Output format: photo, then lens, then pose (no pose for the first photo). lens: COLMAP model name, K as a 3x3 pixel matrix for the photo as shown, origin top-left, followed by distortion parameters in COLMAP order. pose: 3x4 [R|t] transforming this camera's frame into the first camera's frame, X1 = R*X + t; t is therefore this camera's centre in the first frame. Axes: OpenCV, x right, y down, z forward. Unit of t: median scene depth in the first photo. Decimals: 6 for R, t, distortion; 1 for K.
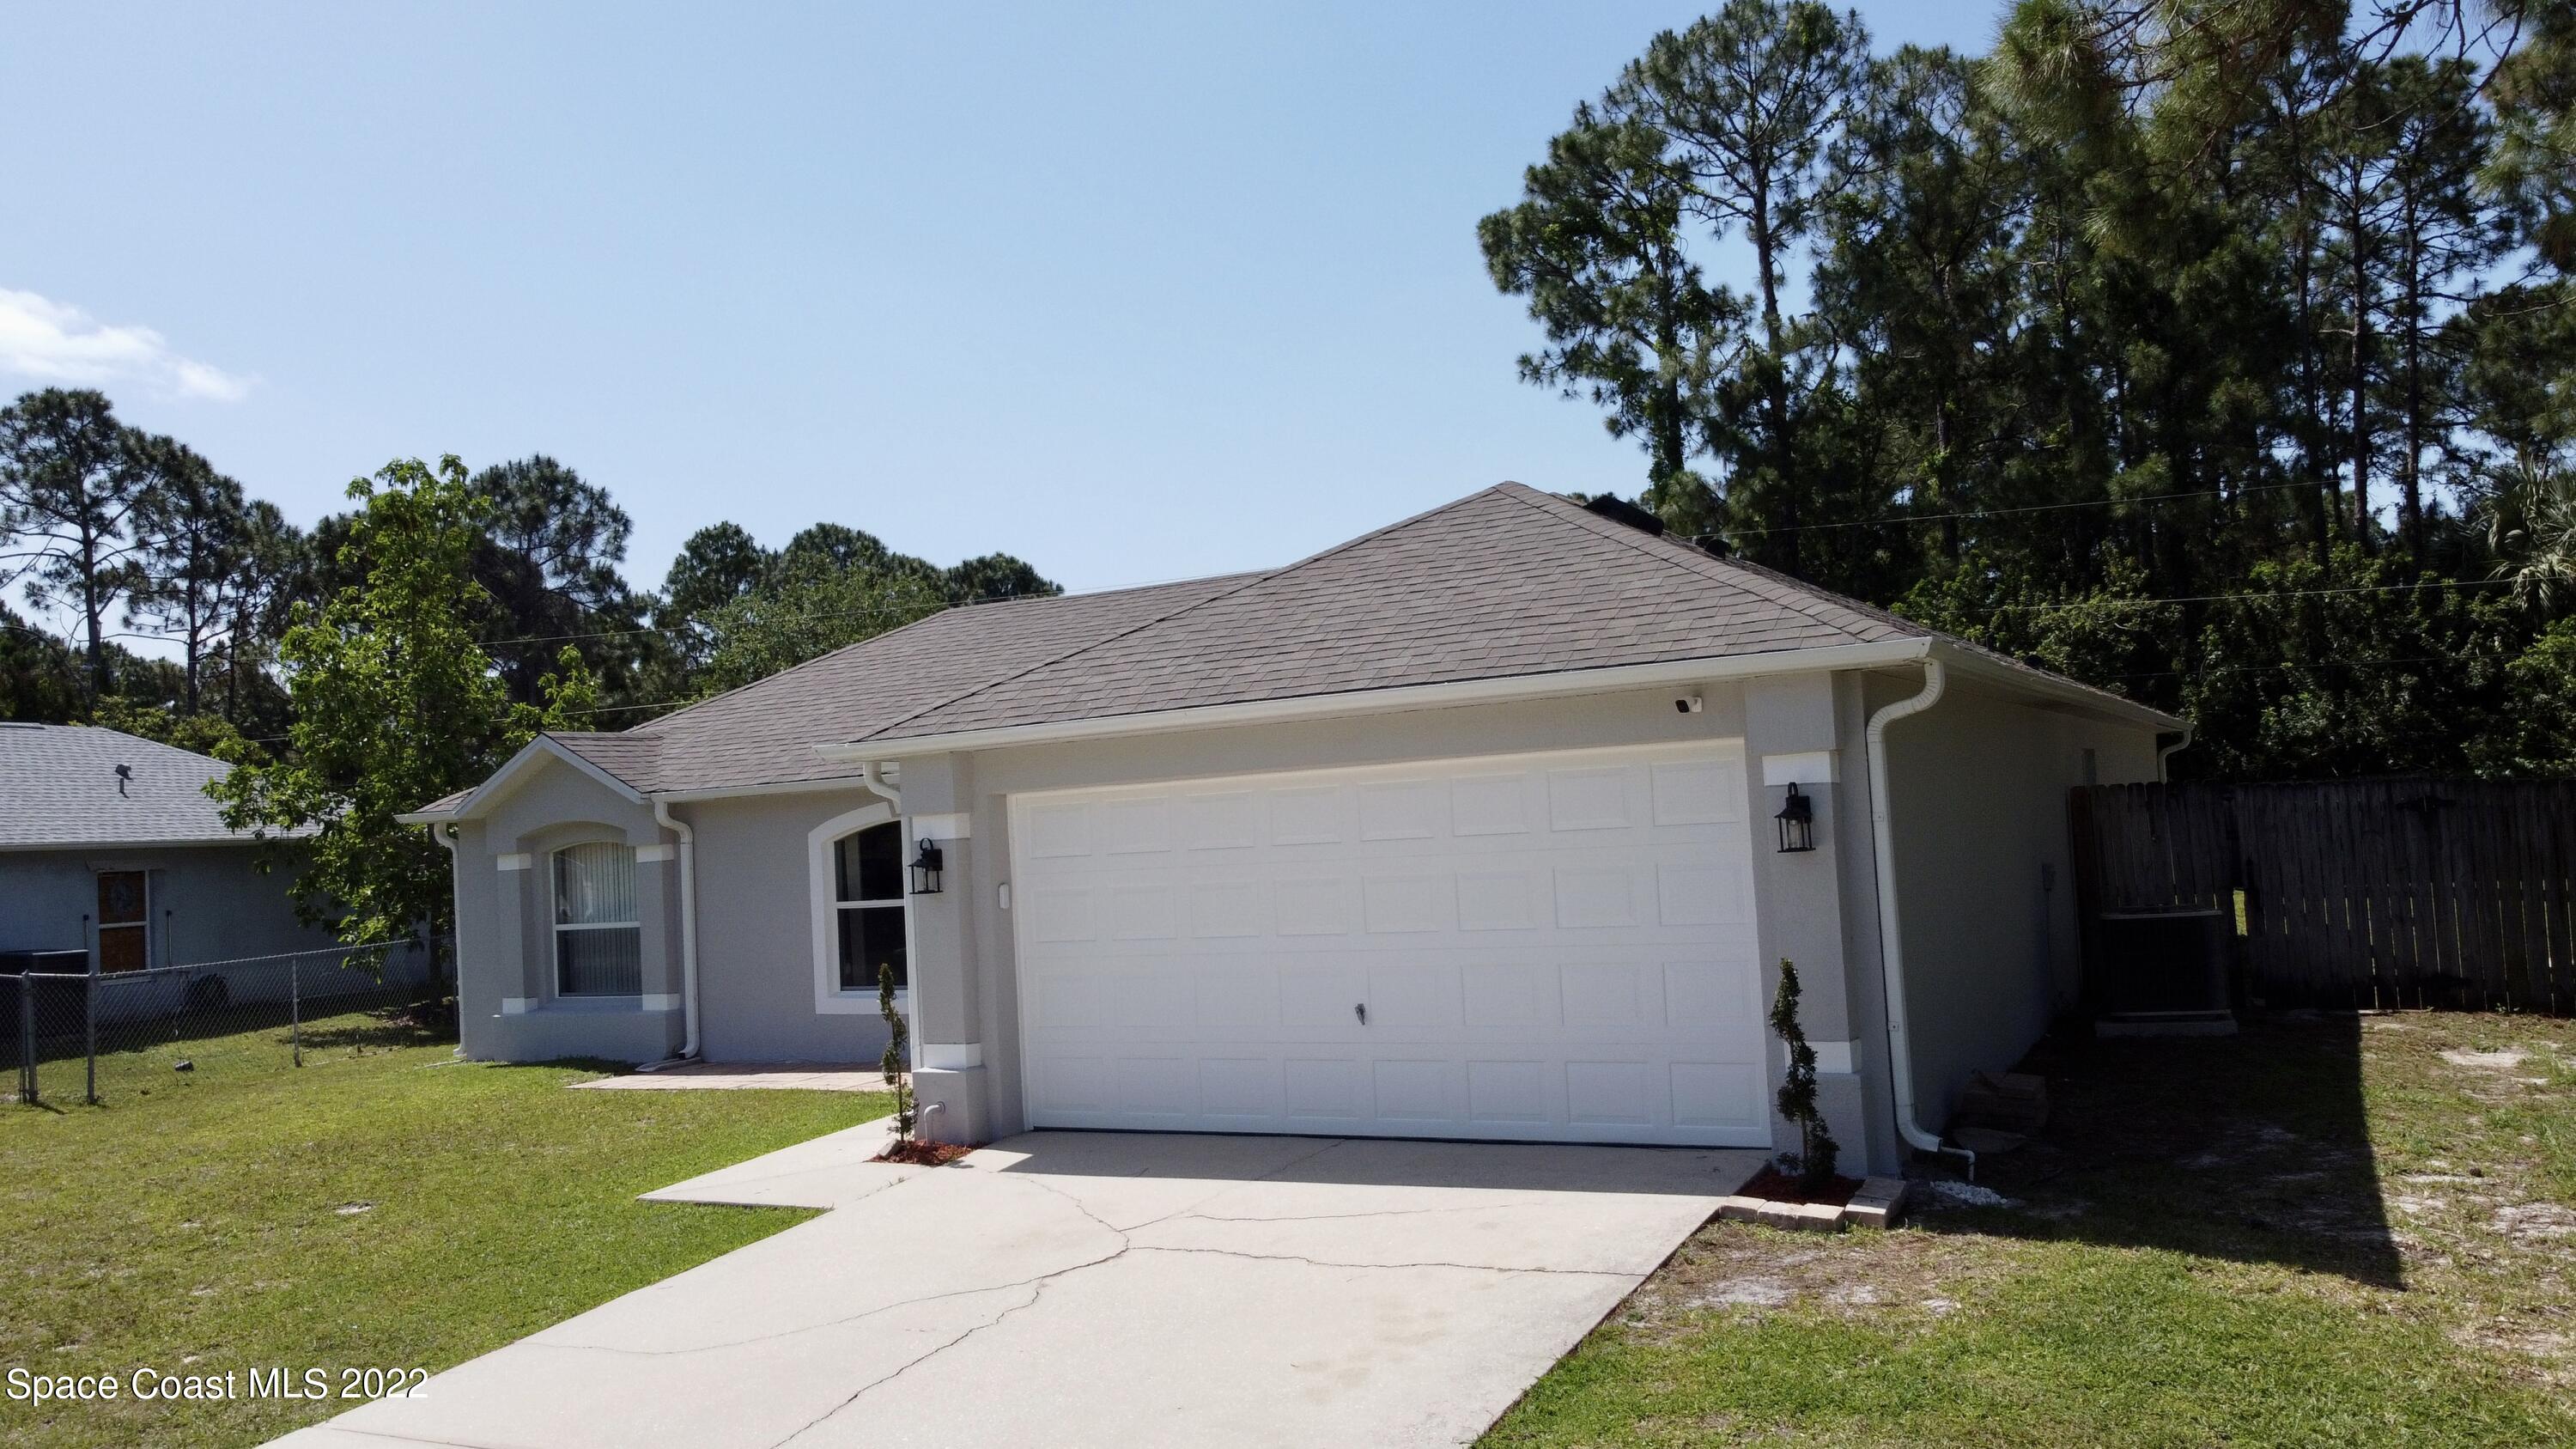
lens RADIAL K [[1962.6, 0, 1285.1], [0, 1962.6, 681.9], [0, 0, 1]] dist [0.000923, -0.004090]
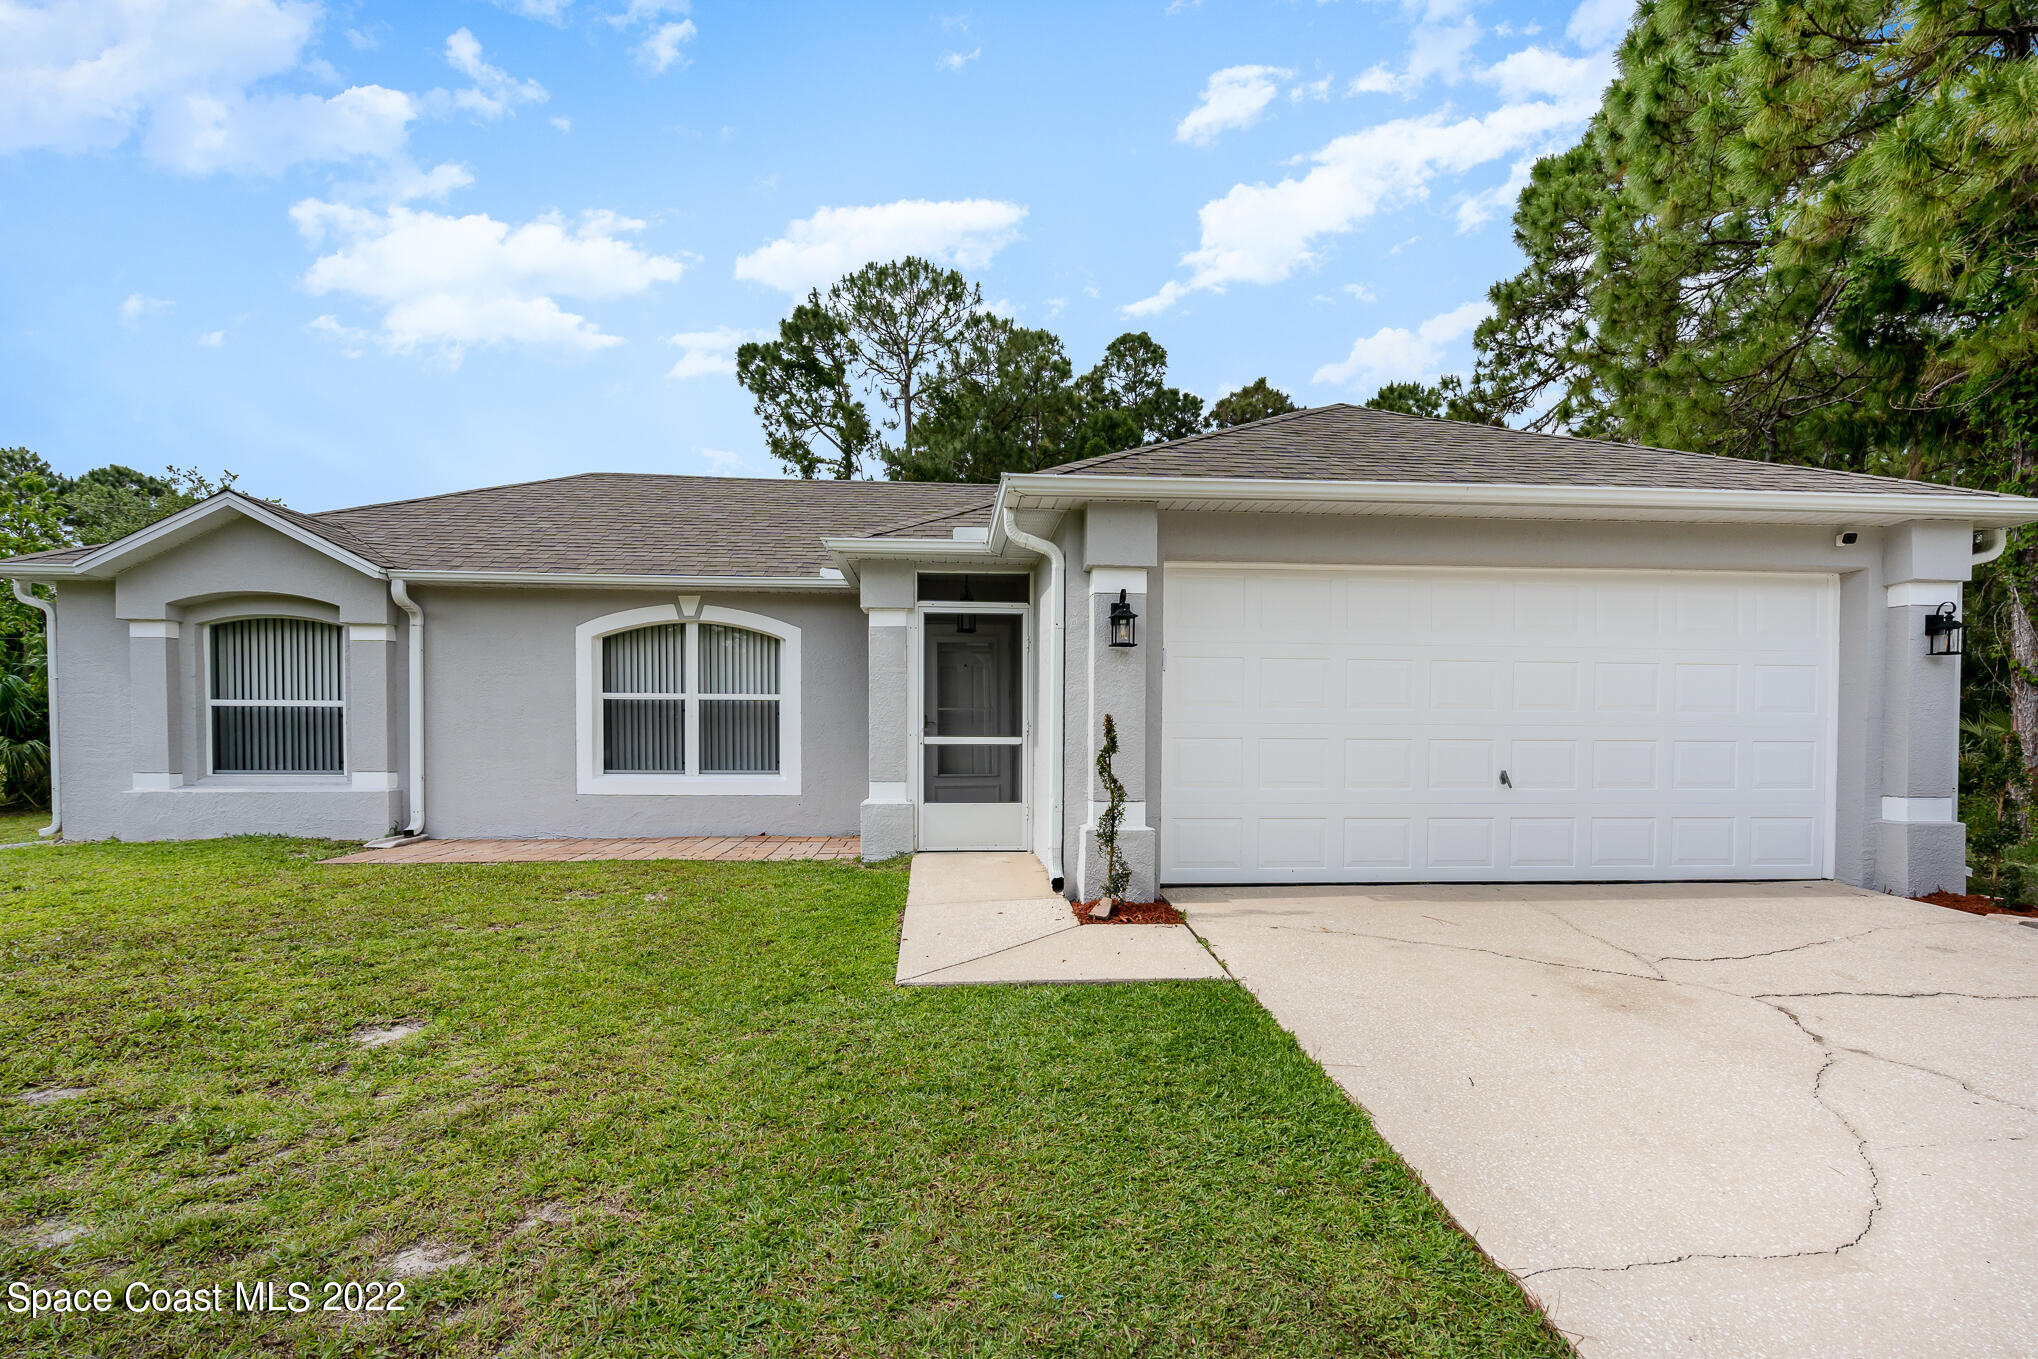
lens RADIAL K [[963.5, 0, 1013.2], [0, 963.5, 750.7], [0, 0, 1]] dist [-0.001857, 0.000158]
pose [[0.835983, 0.049879, 0.546484, -0.299447], [-0.094768, 0.994020, 0.054245, 0.085275], [-0.540510, -0.097137, 0.835711, 0.388639]]
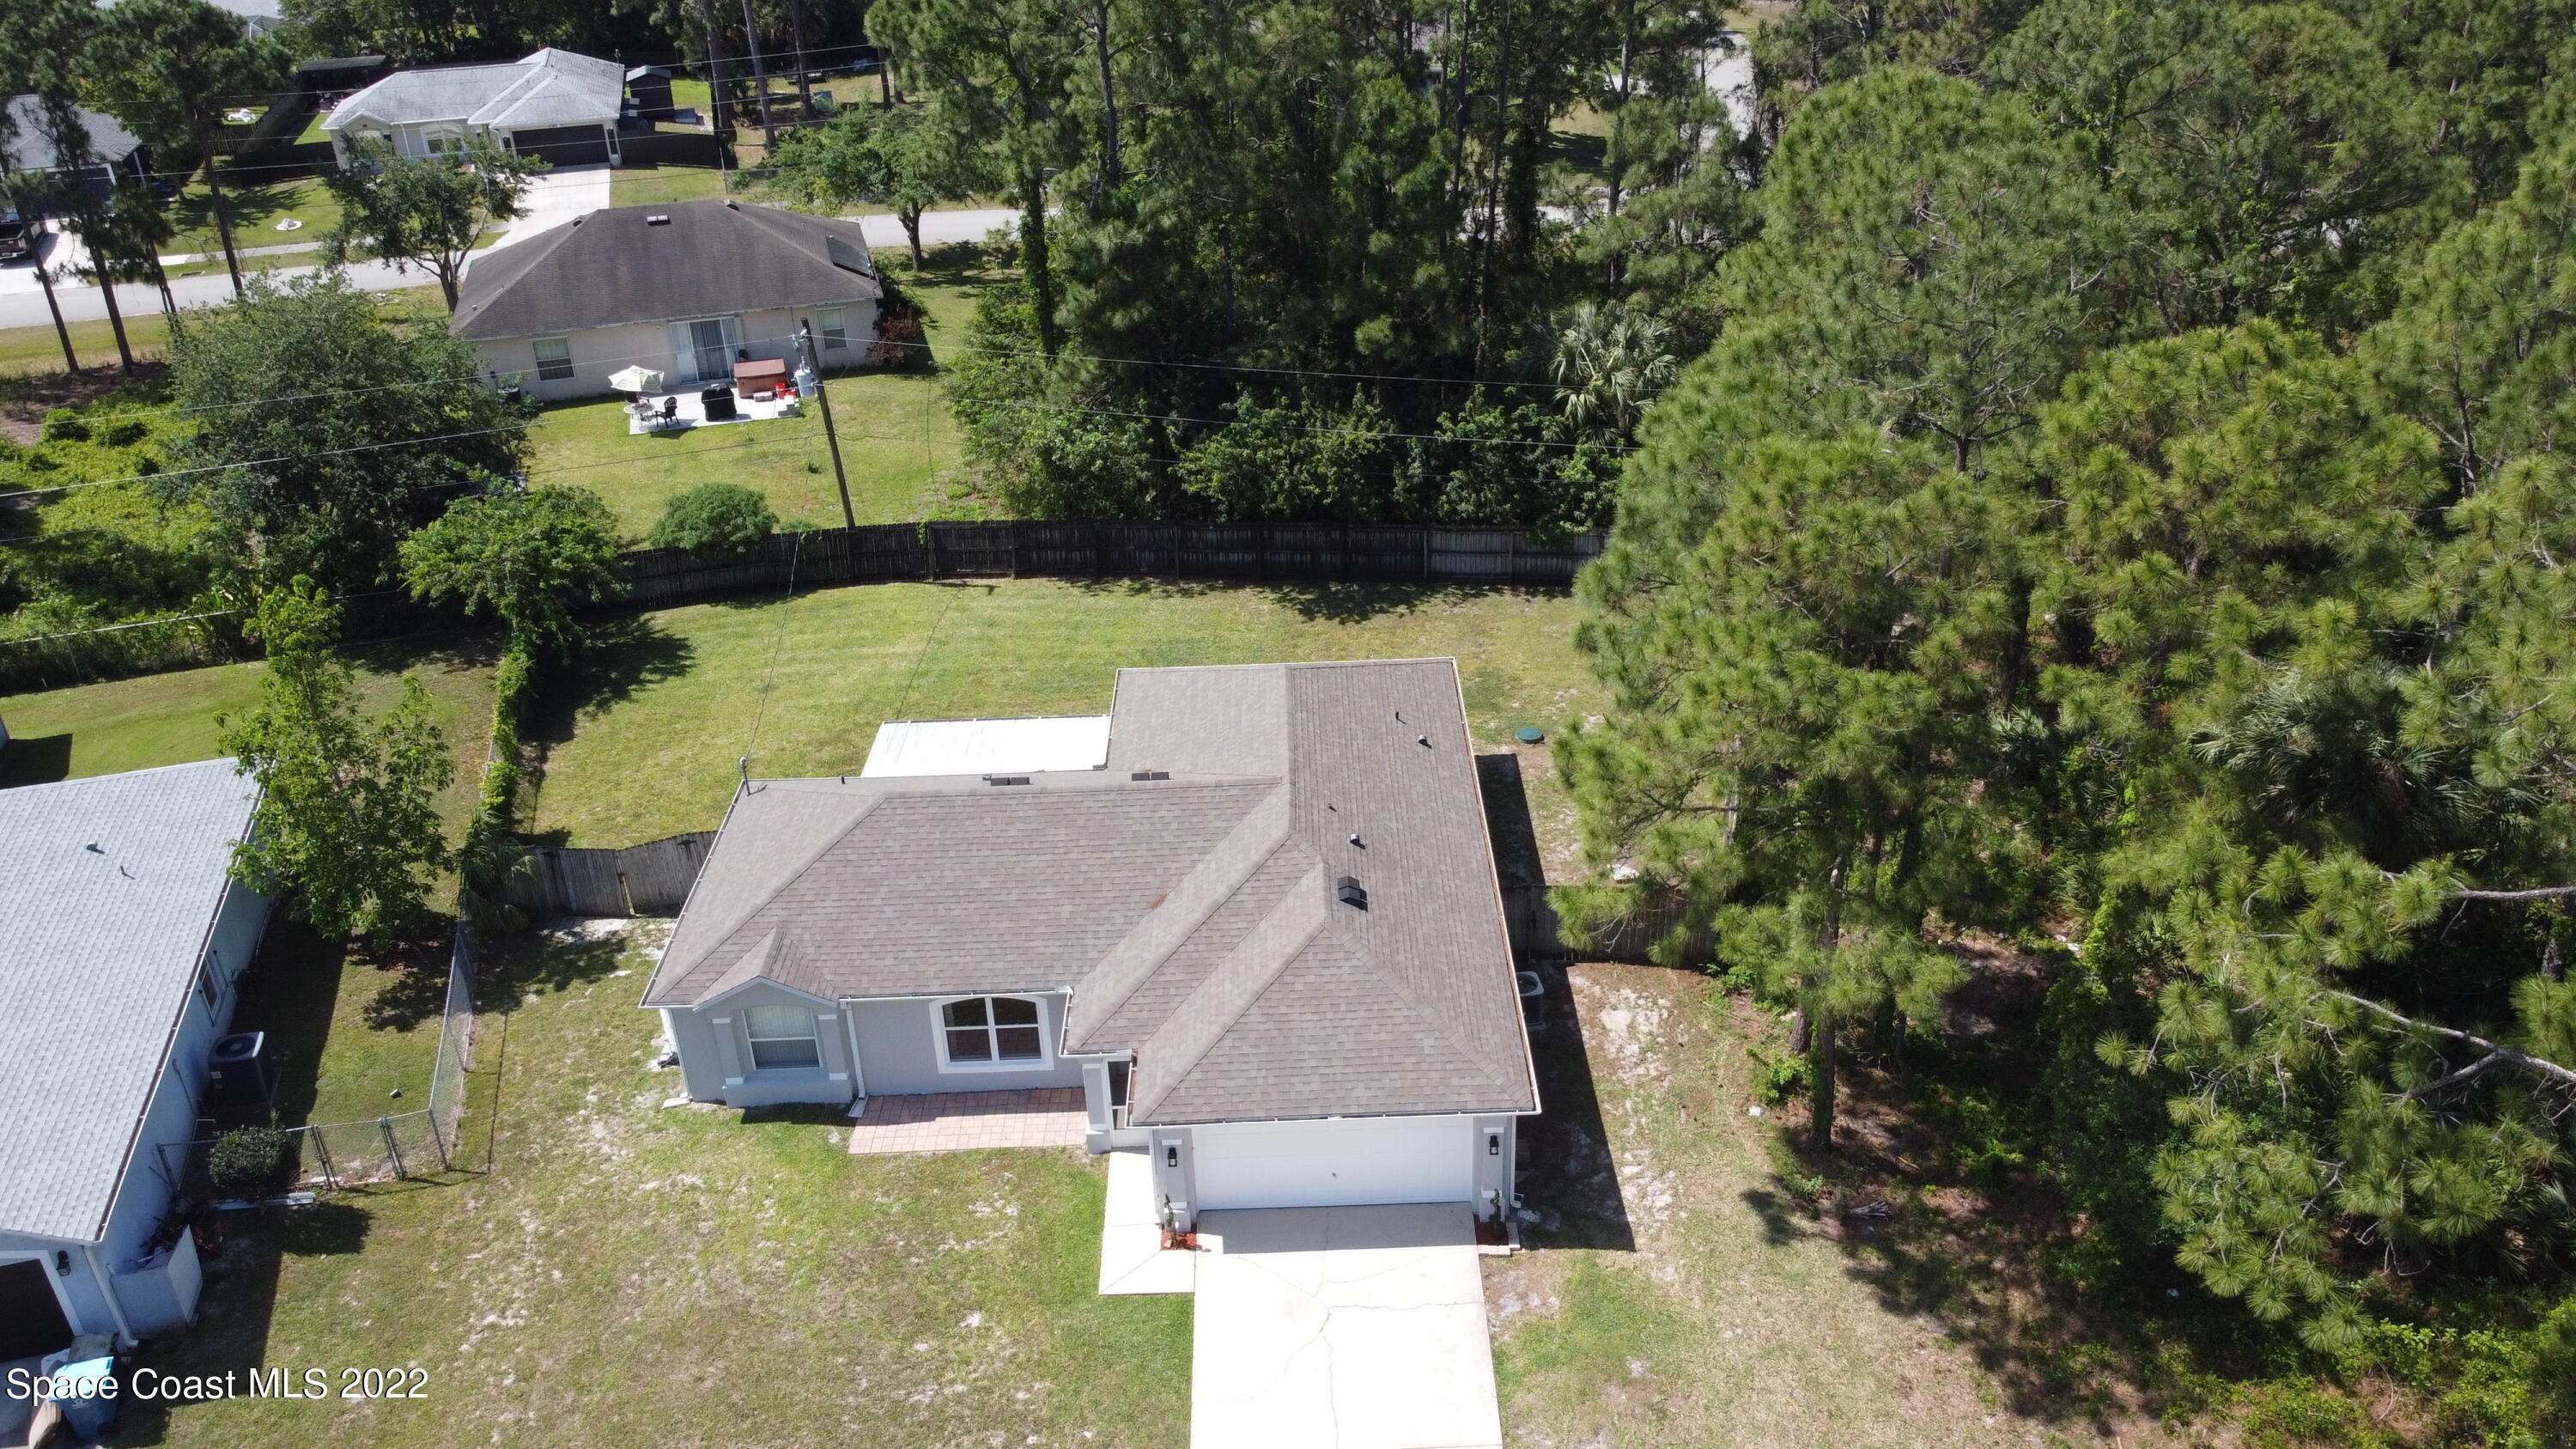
lens RADIAL K [[1960.3, 0, 1292.6], [0, 1960.3, 732.2], [0, 0, 1]] dist [-0.008505, 0.004616]
pose [[0.868435, -0.209169, 0.449522, -0.700344], [-0.059054, 0.856560, 0.512658, -1.114873], [-0.492274, -0.471756, 0.731514, -0.482840]]
